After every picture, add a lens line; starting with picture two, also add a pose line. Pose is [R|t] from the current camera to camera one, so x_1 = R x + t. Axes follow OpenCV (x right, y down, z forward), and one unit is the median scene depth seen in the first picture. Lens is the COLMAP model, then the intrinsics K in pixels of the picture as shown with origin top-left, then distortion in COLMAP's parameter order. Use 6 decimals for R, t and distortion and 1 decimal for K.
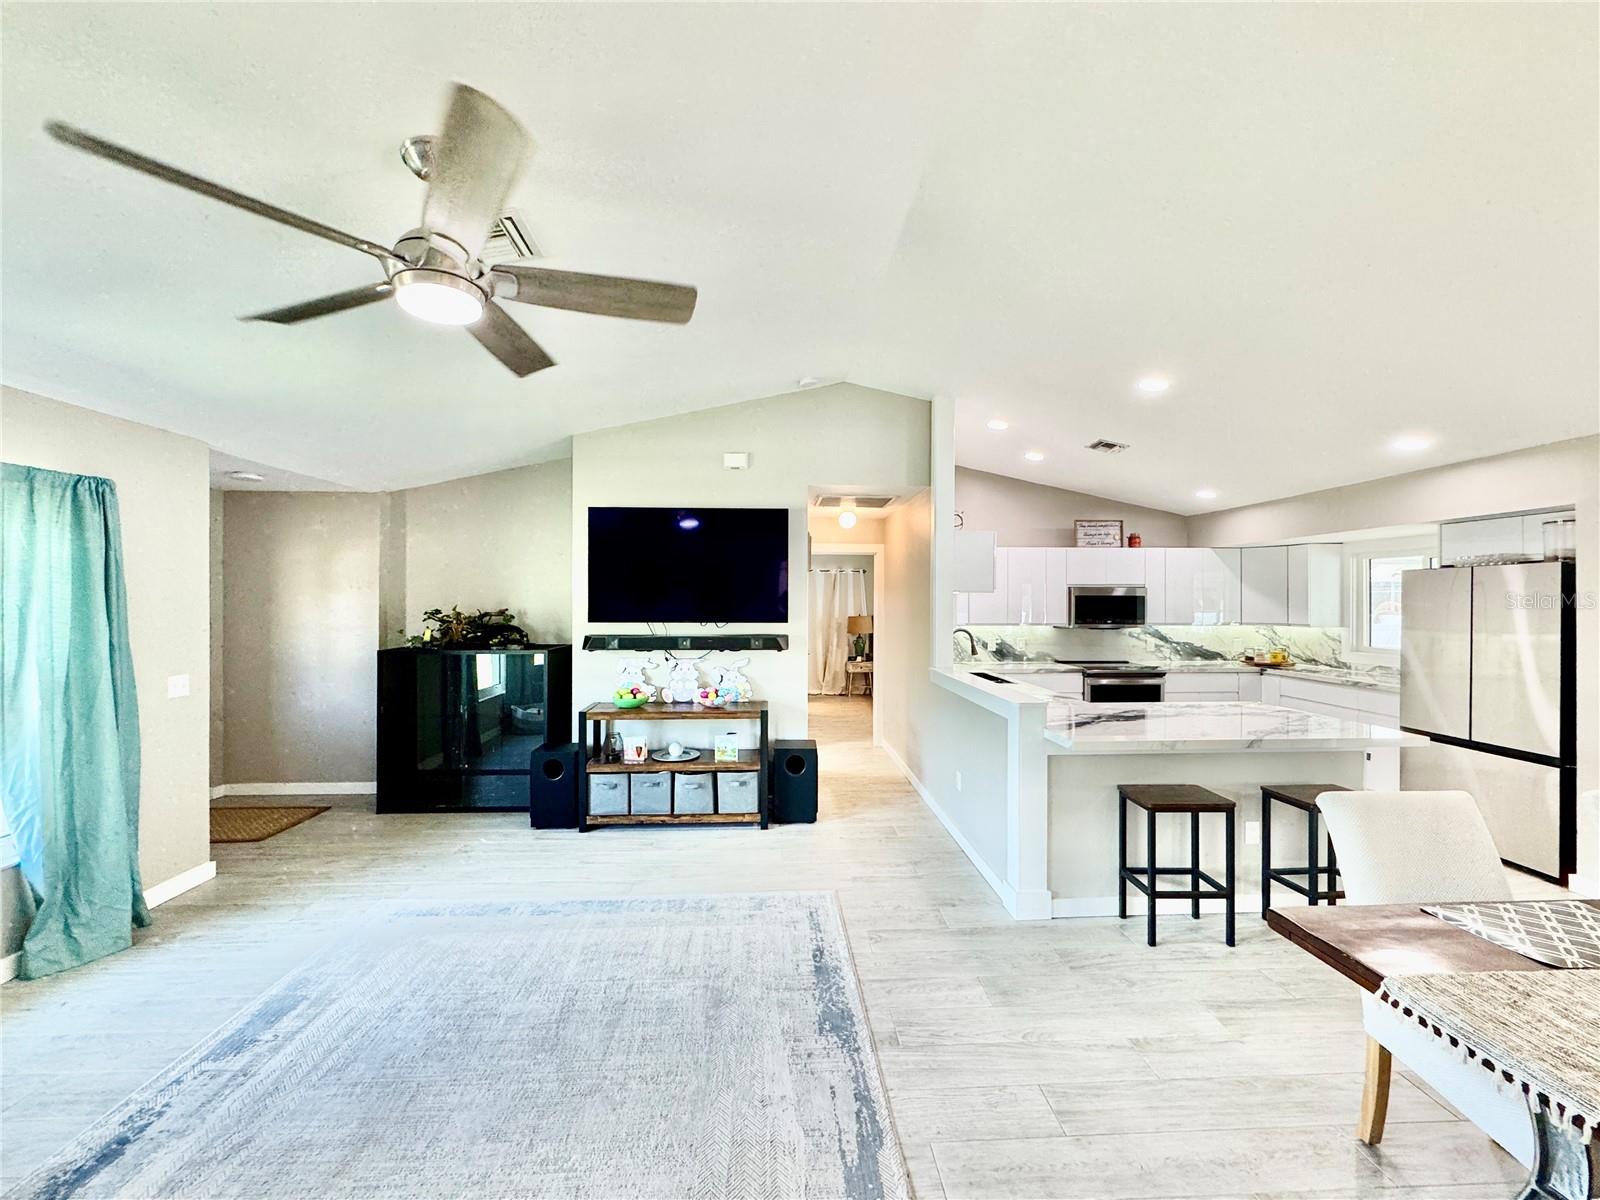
lens RADIAL K [[637.2, 0, 800.3], [0, 637.2, 599.6], [0, 0, 1]] dist [-0.003662, 0.000636]
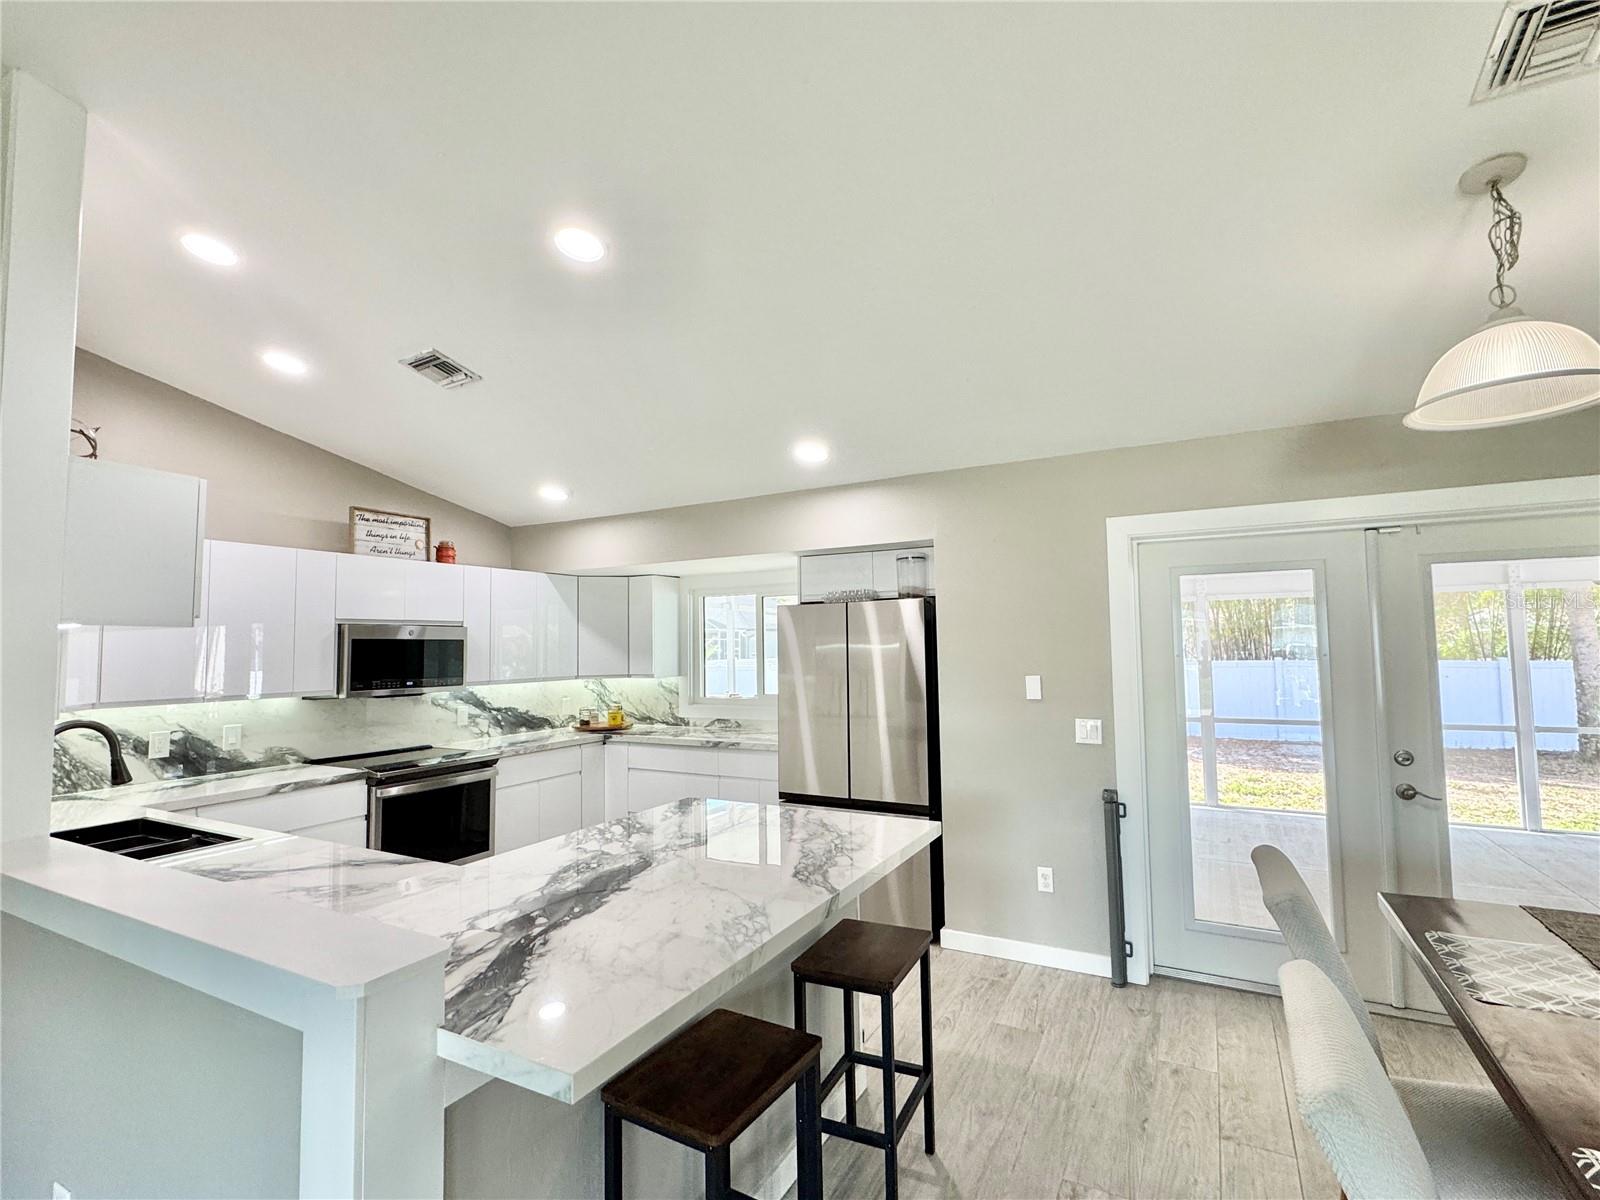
lens RADIAL K [[752.5, 0, 798.7], [0, 752.5, 600.2], [0, 0, 1]] dist [-0.004265, 0.001008]
pose [[0.520343, 0.044249, 0.852810, 0.096401], [0.015075, 0.998025, -0.060982, 0.007295], [-0.853824, 0.044588, 0.518648, 0.426337]]
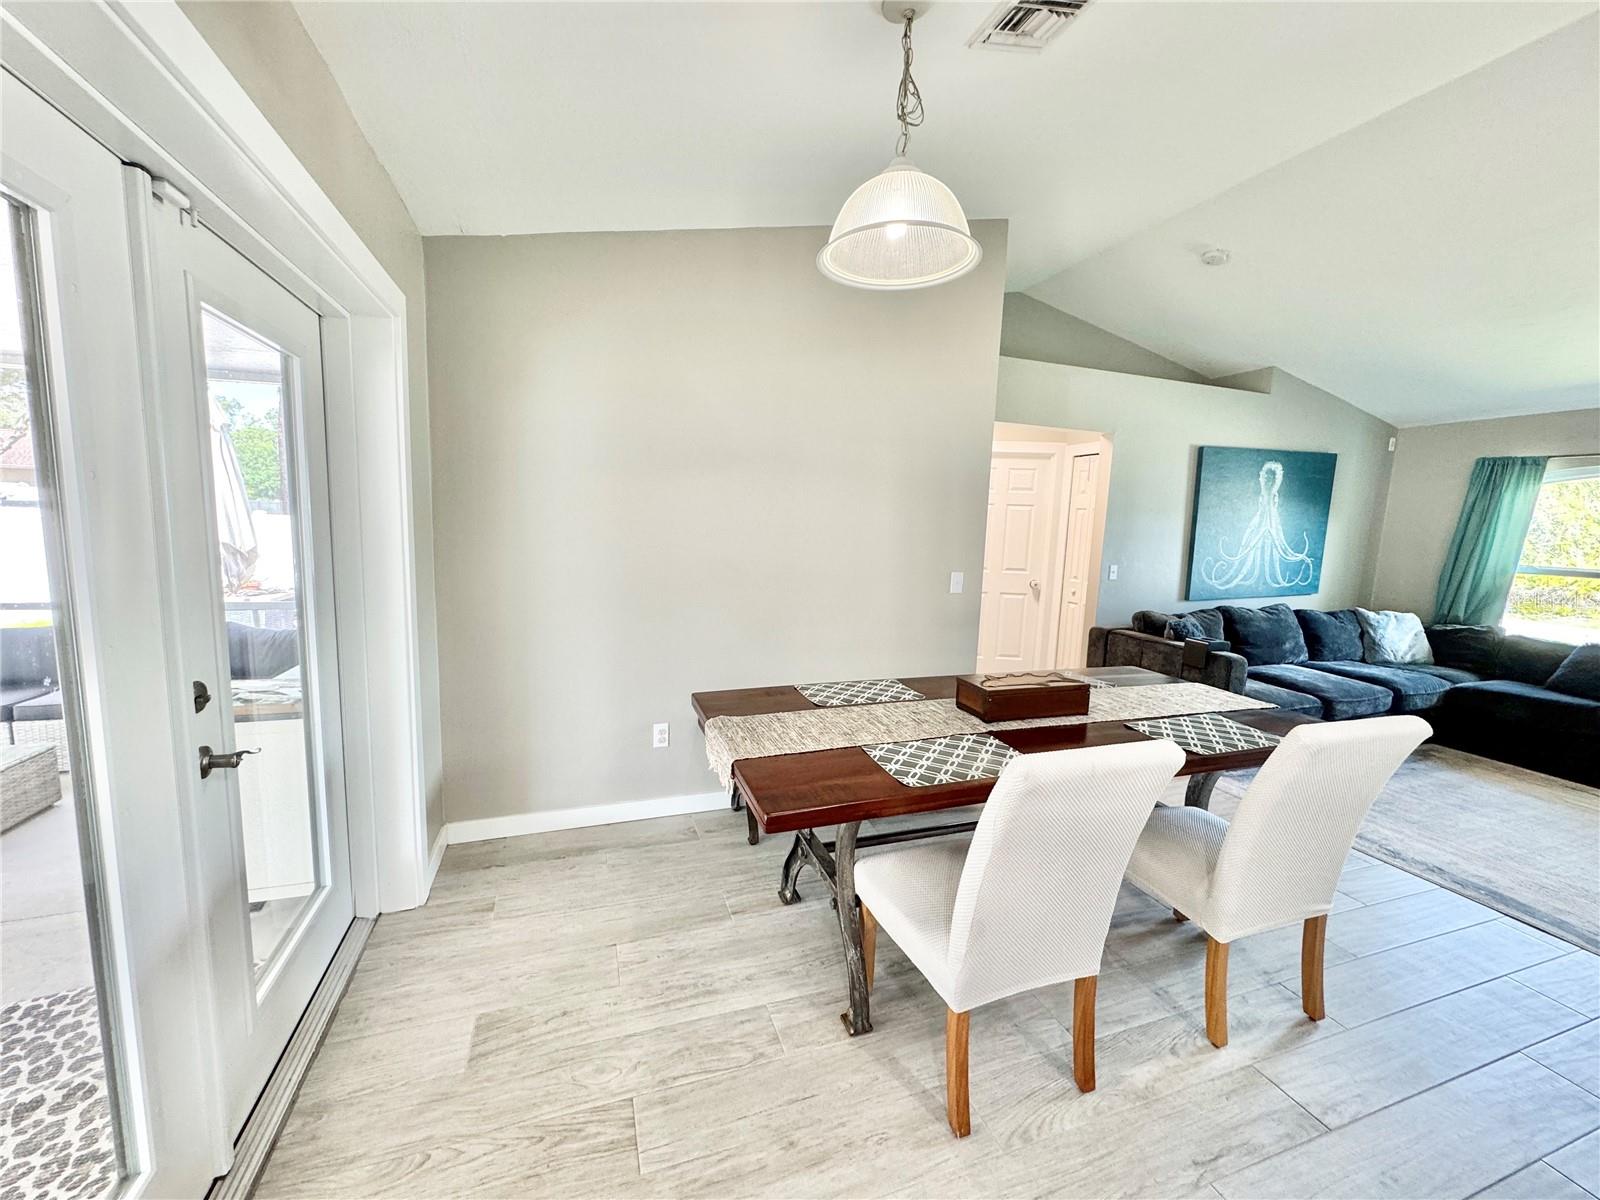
lens RADIAL K [[637.2, 0, 799.9], [0, 637.2, 600.0], [0, 0, 1]] dist [-0.003662, 0.000636]
pose [[-0.957937, -0.002425, -0.286969, 0.785533], [-0.040870, 0.990924, 0.128057, 0.028122], [0.284054, 0.134399, -0.949342, 0.649678]]
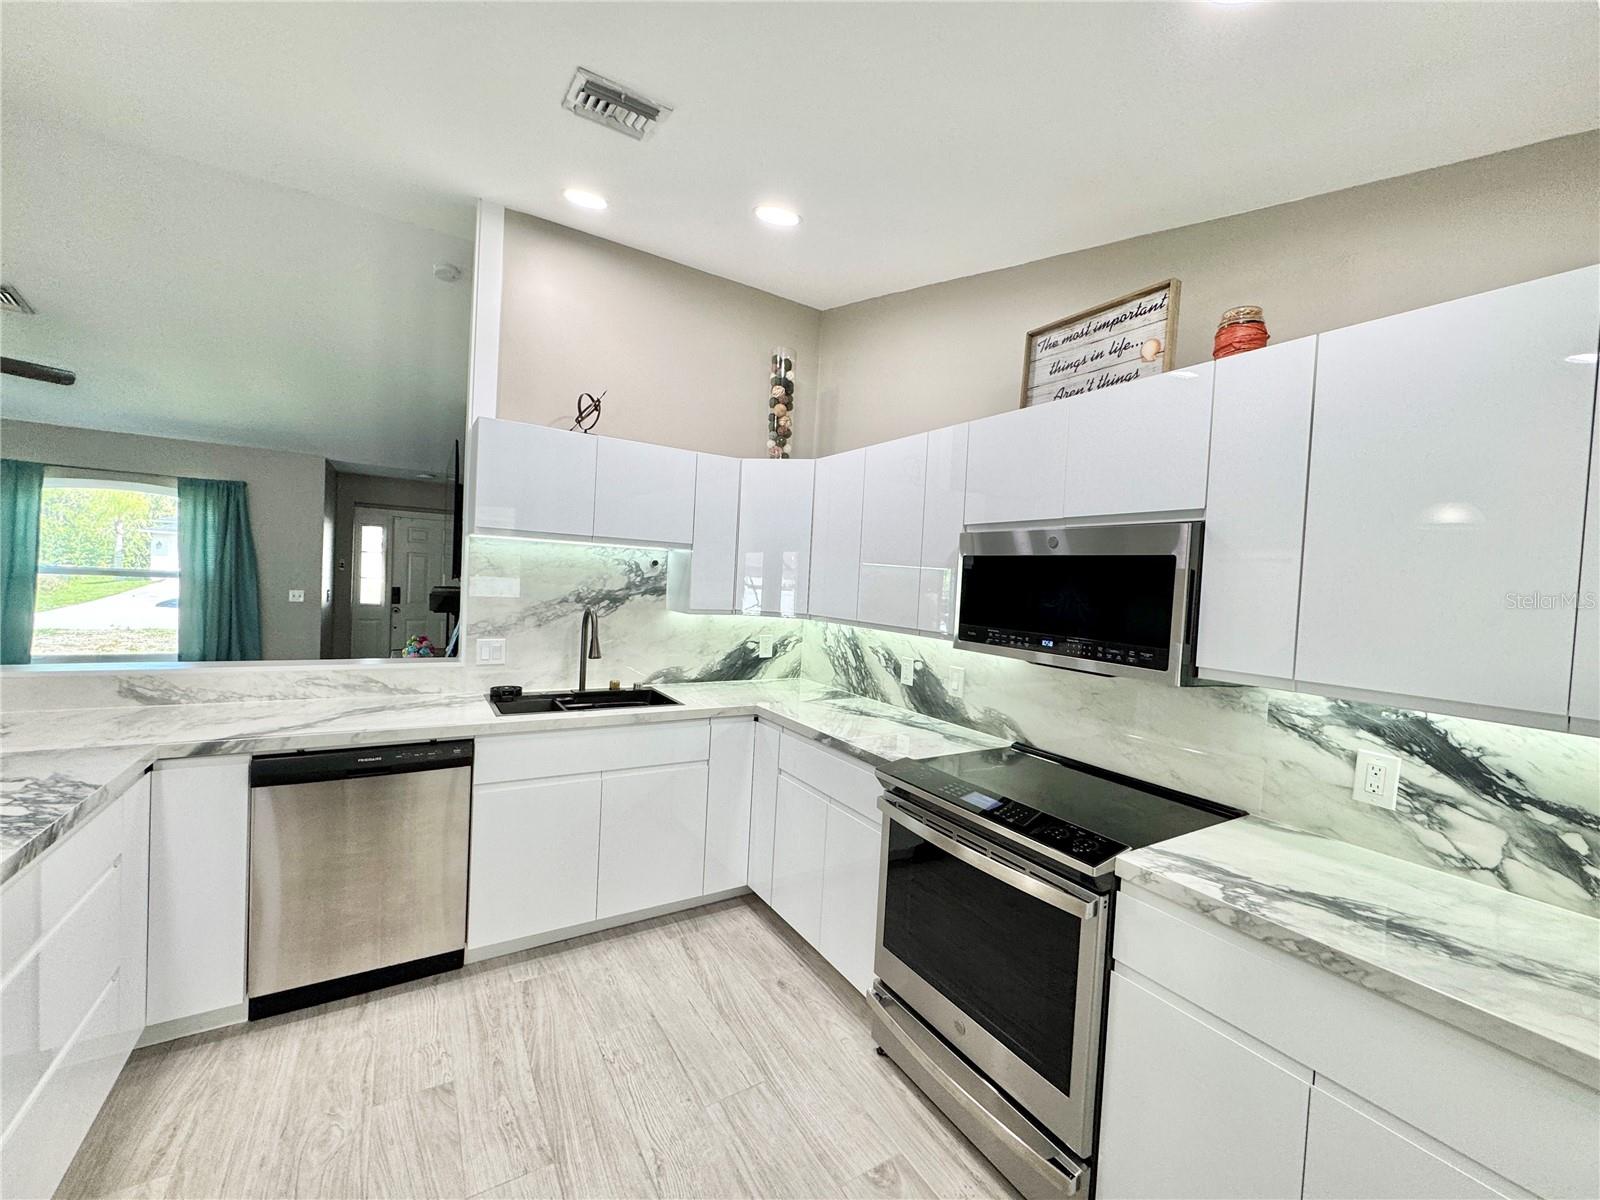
lens RADIAL K [[637.2, 0, 799.1], [0, 637.2, 600.0], [0, 0, 1]] dist [-0.003662, 0.000636]
pose [[0.480141, 0.051813, -0.875660, 0.912794], [-0.050778, 0.998222, 0.031222, 0.014600], [0.875720, 0.029473, 0.481919, 0.996786]]
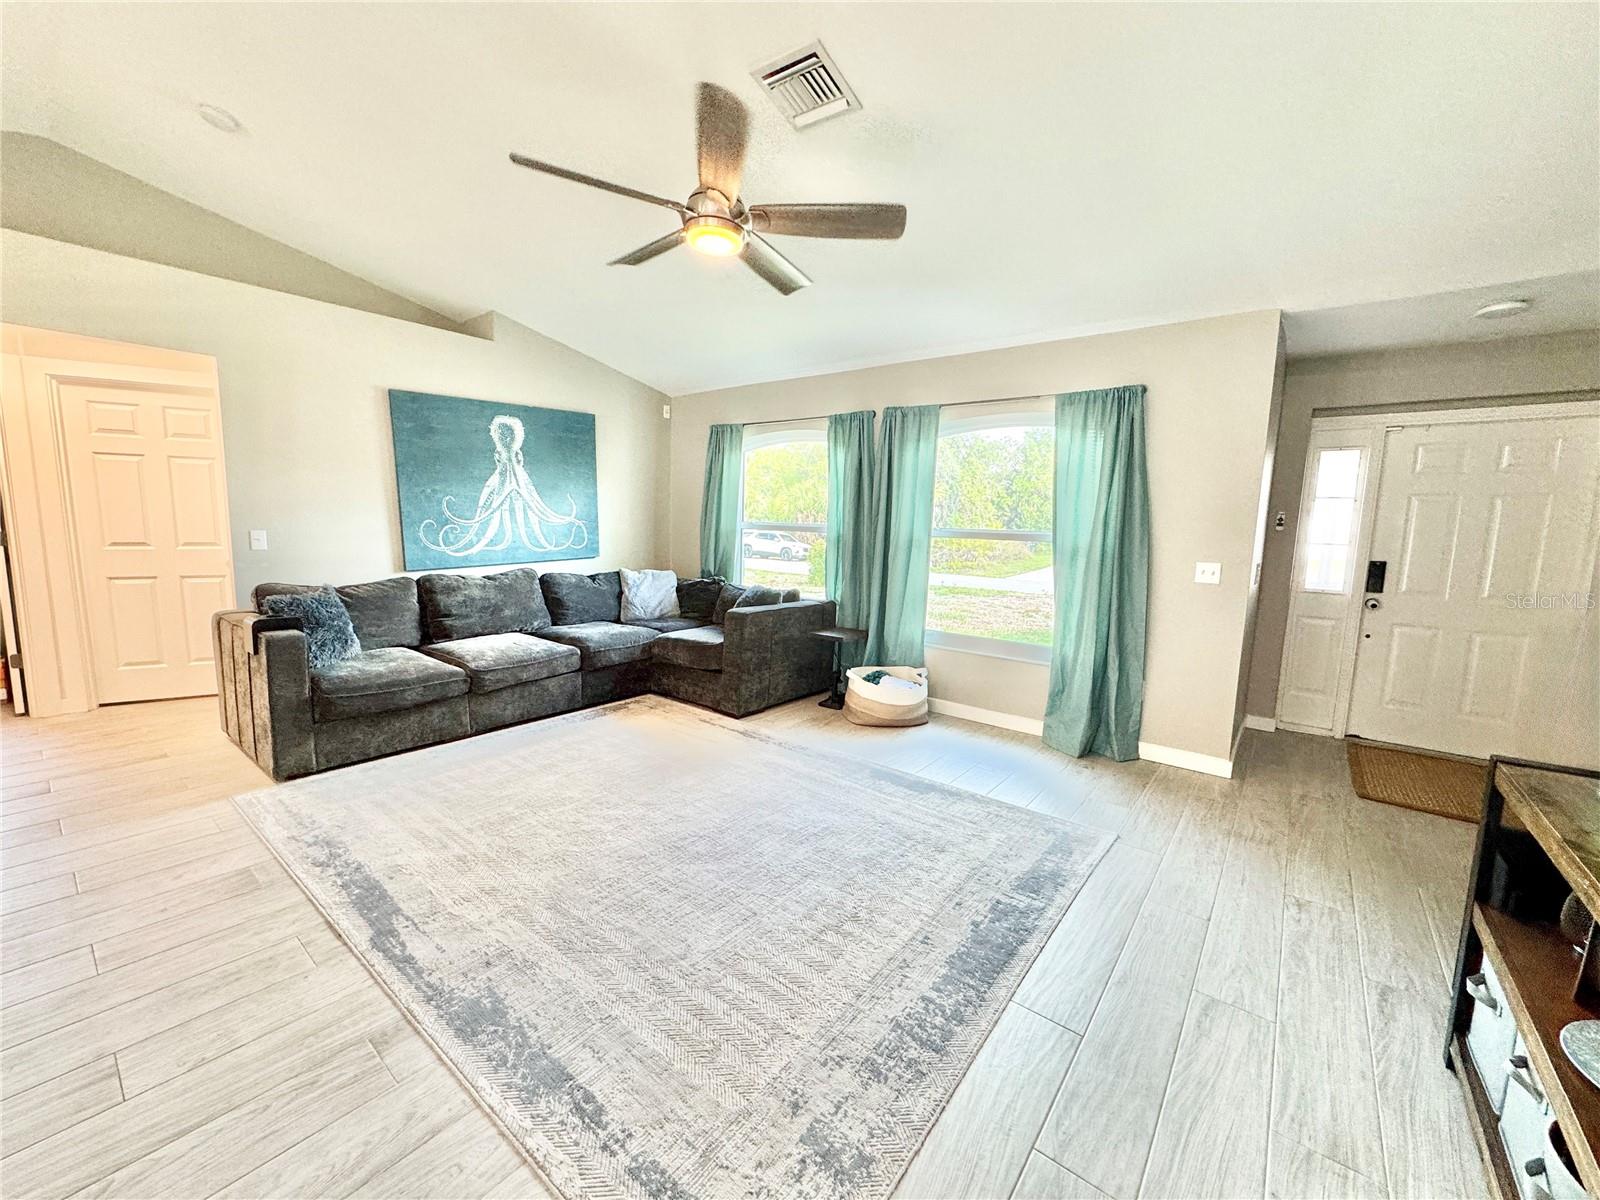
lens RADIAL K [[637.2, 0, 801.6], [0, 637.2, 598.4], [0, 0, 1]] dist [-0.003662, 0.000636]
pose [[-0.658423, 0.074538, -0.748948, 0.160370], [-0.027632, 0.992019, 0.123022, 0.050009], [0.752141, 0.101696, -0.651109, 0.854679]]
